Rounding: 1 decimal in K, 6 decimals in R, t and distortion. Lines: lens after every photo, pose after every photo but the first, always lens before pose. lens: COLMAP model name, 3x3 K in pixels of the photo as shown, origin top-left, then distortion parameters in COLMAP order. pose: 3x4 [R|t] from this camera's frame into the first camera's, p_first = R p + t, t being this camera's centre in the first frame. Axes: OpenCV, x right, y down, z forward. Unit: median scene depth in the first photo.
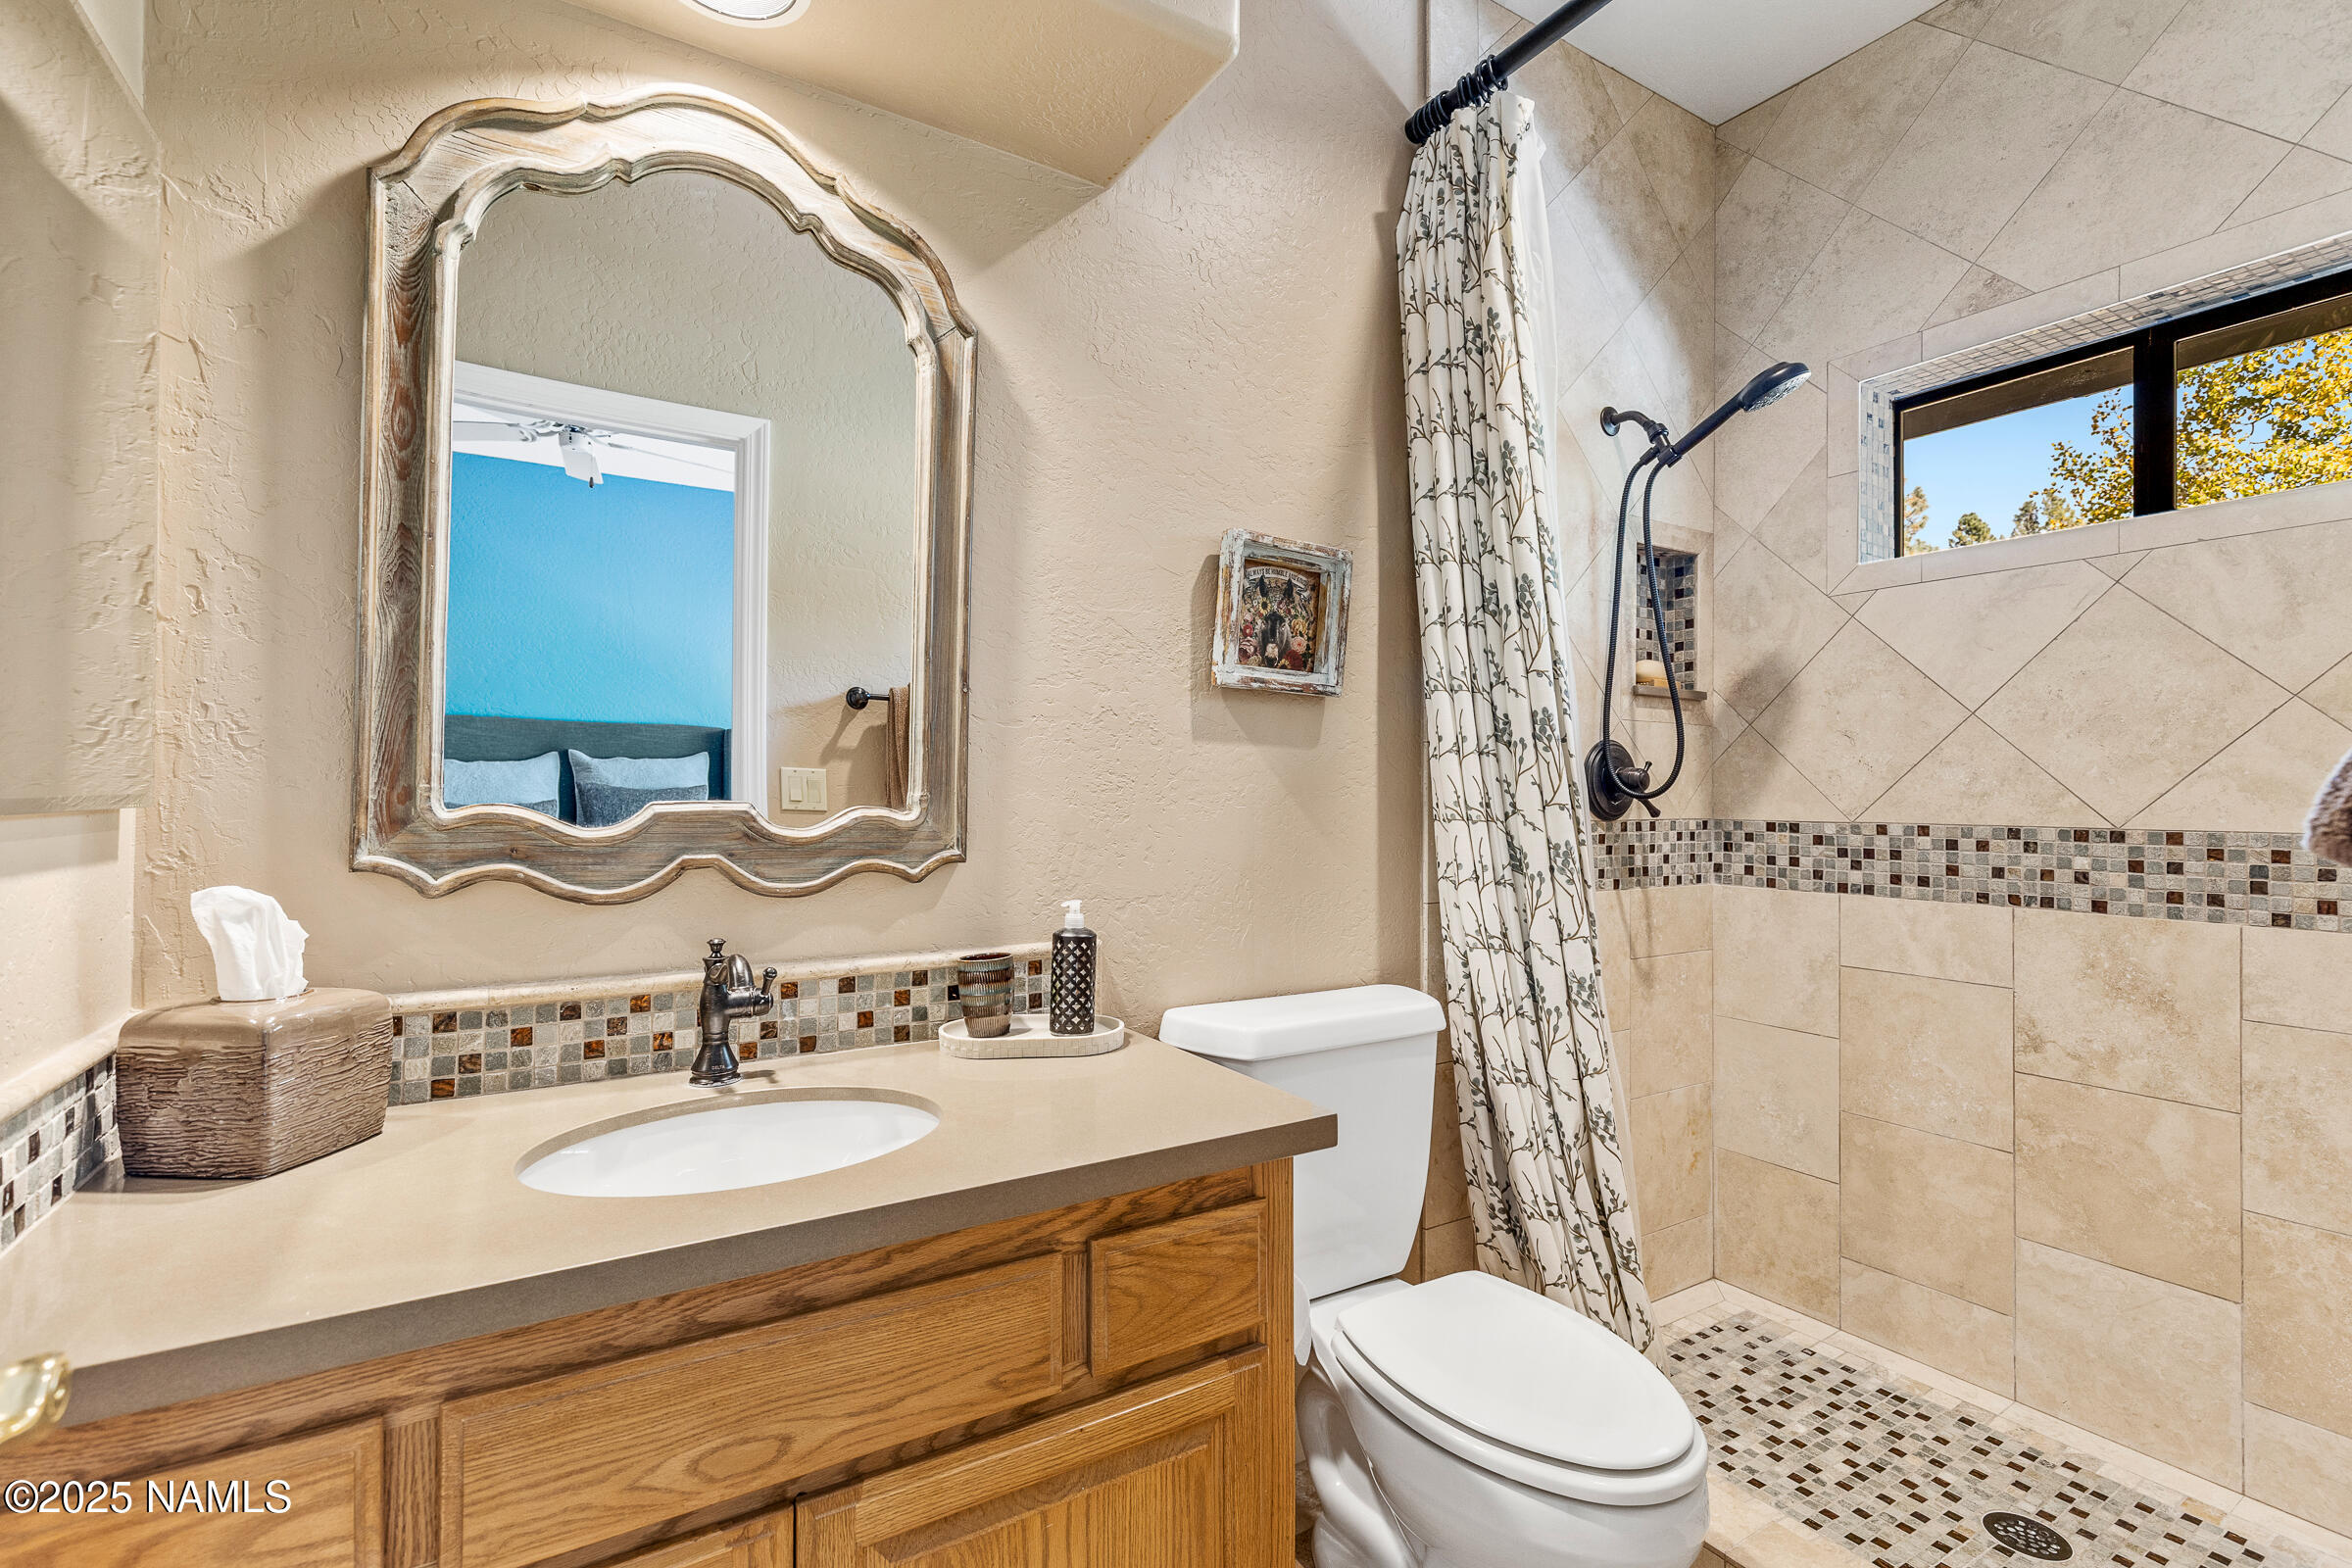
lens RADIAL K [[1055.2, 0, 1175.3], [0, 1055.2, 781.1], [0, 0, 1]] dist [0.003961, -0.000401]
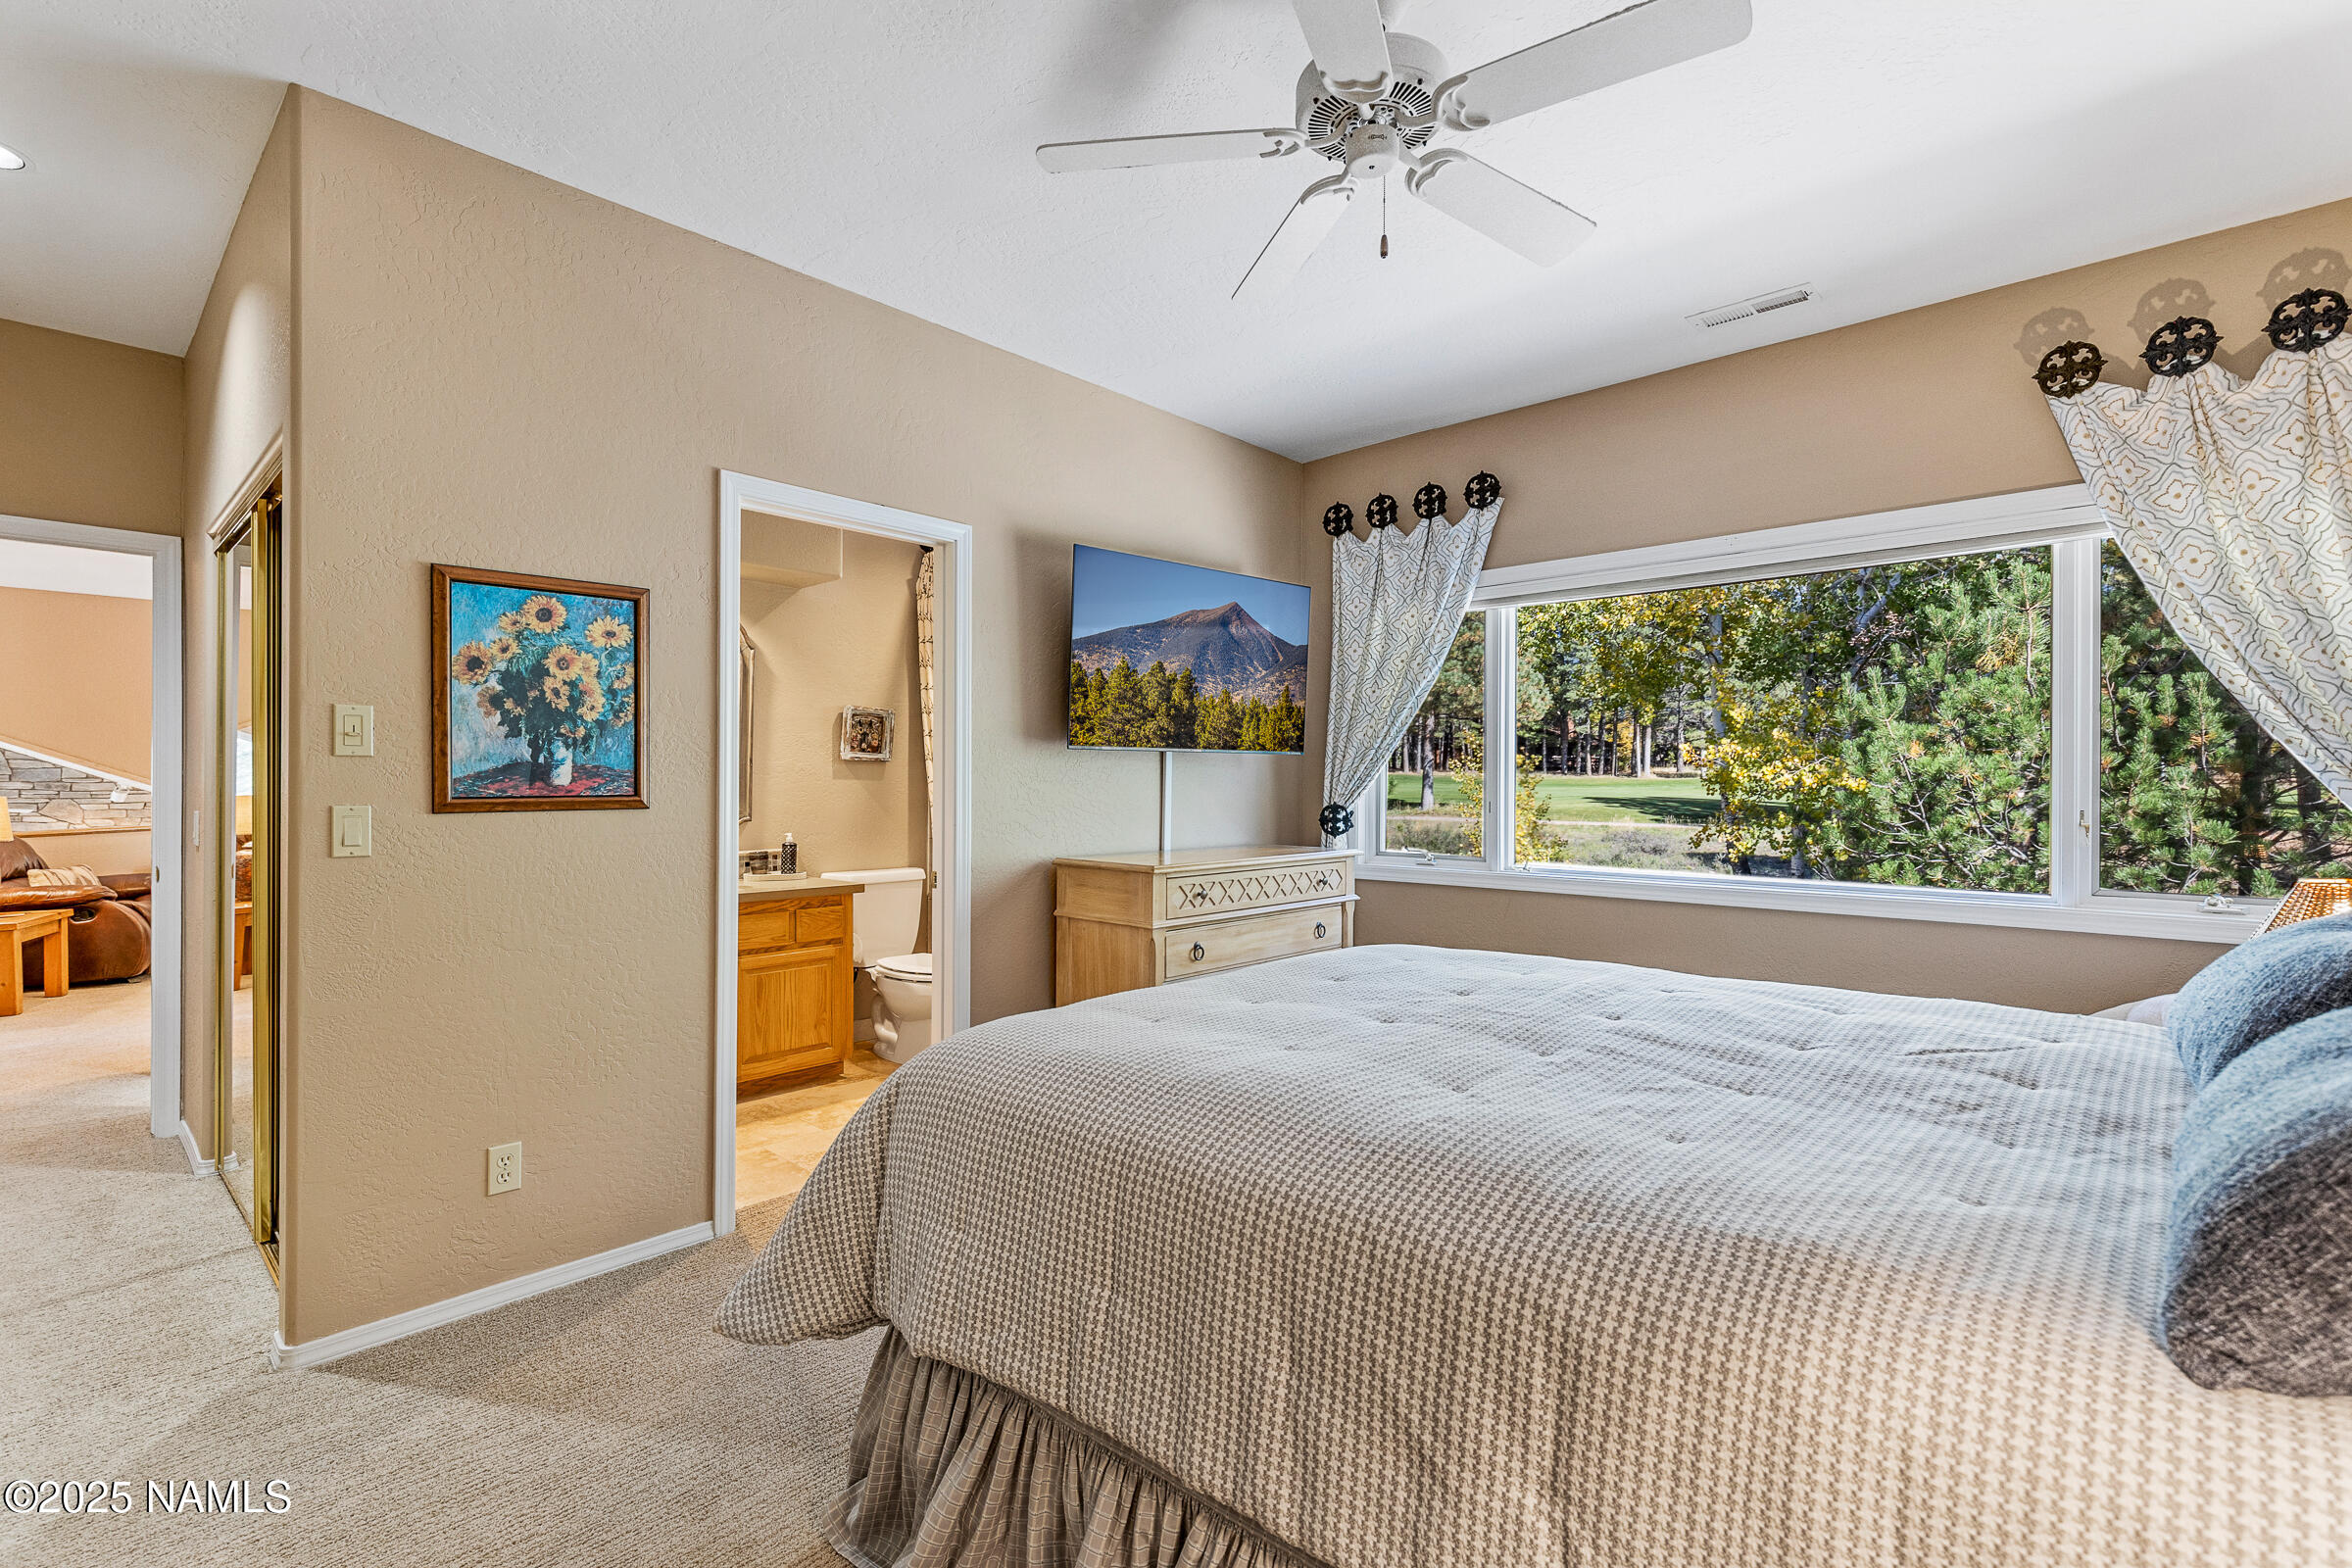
lens RADIAL K [[1055.2, 0, 1186.8], [0, 1055.2, 789.2], [0, 0, 1]] dist [0.003961, -0.000401]
pose [[0.961495, -0.003771, 0.274796, 0.144892], [0.000136, 0.999912, 0.013244, -0.046964], [-0.274822, -0.012697, 0.961411, -1.911667]]
